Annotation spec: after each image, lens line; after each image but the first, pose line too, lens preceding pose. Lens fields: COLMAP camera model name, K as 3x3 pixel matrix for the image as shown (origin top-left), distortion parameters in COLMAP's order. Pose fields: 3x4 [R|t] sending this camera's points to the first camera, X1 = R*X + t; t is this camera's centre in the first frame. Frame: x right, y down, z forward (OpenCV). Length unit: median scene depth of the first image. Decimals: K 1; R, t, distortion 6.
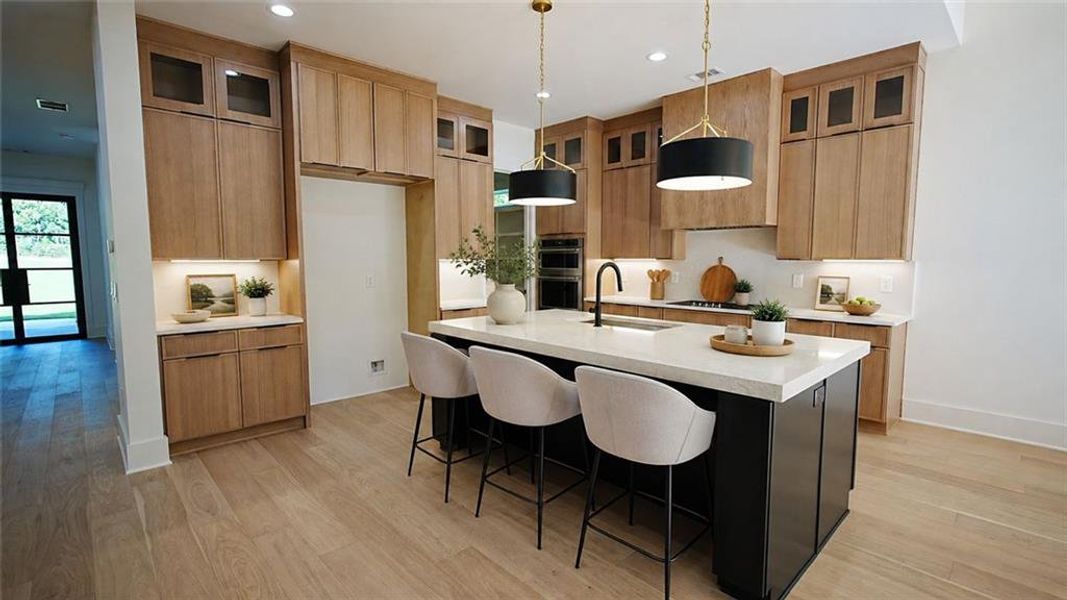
lens RADIAL K [[481.9, 0, 537.5], [0, 481.9, 298.5], [0, 0, 1]] dist [-0.013783, 0.000732]
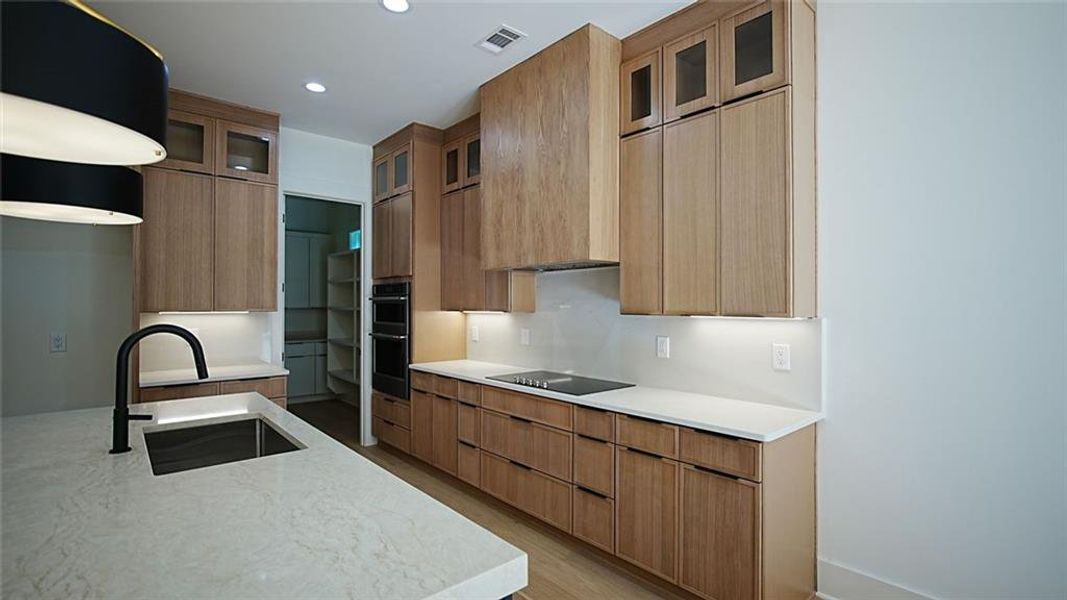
lens RADIAL K [[481.9, 0, 537.5], [0, 481.9, 298.5], [0, 0, 1]] dist [-0.013783, 0.000732]
pose [[0.999363, -0.000518, -0.035686, 0.455090], [-0.002861, 0.995516, -0.094550, -0.045713], [0.035575, 0.094592, 0.994880, 0.392467]]
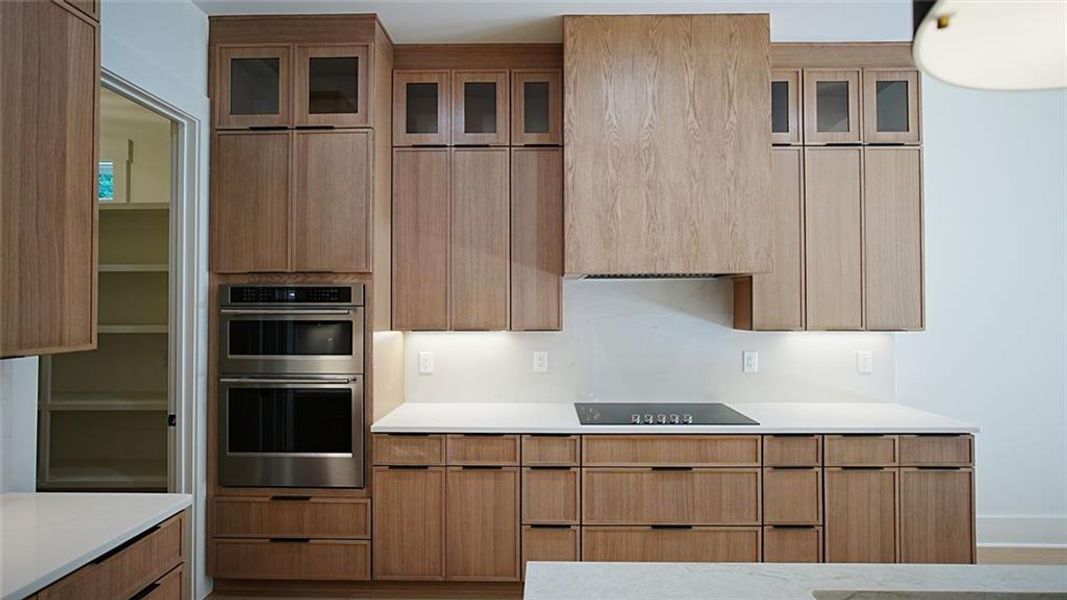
lens RADIAL K [[481.9, 0, 537.5], [0, 481.9, 298.5], [0, 0, 1]] dist [-0.013783, 0.000732]
pose [[0.705935, 0.009913, 0.708207, -0.142678], [0.059762, 0.995503, -0.073505, -0.103999], [-0.705751, 0.094214, 0.702167, 0.846117]]
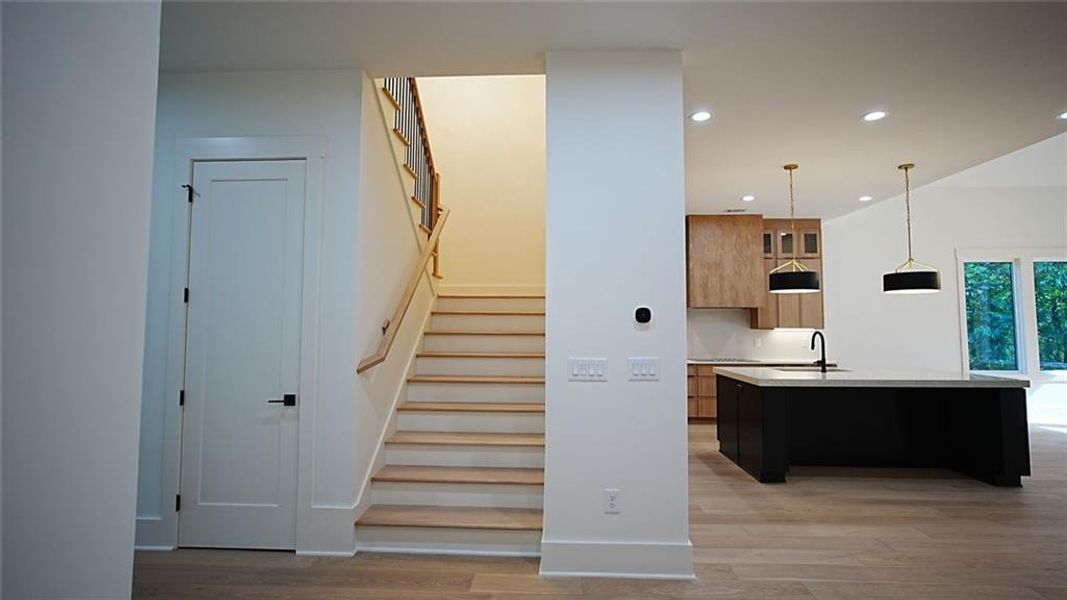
lens RADIAL K [[481.9, 0, 537.5], [0, 481.9, 298.5], [0, 0, 1]] dist [-0.013783, 0.000732]
pose [[0.720102, 0.040464, 0.692688, -1.279963], [0.056200, 0.991617, -0.116351, -0.040122], [-0.691589, 0.122714, 0.711791, 0.394549]]
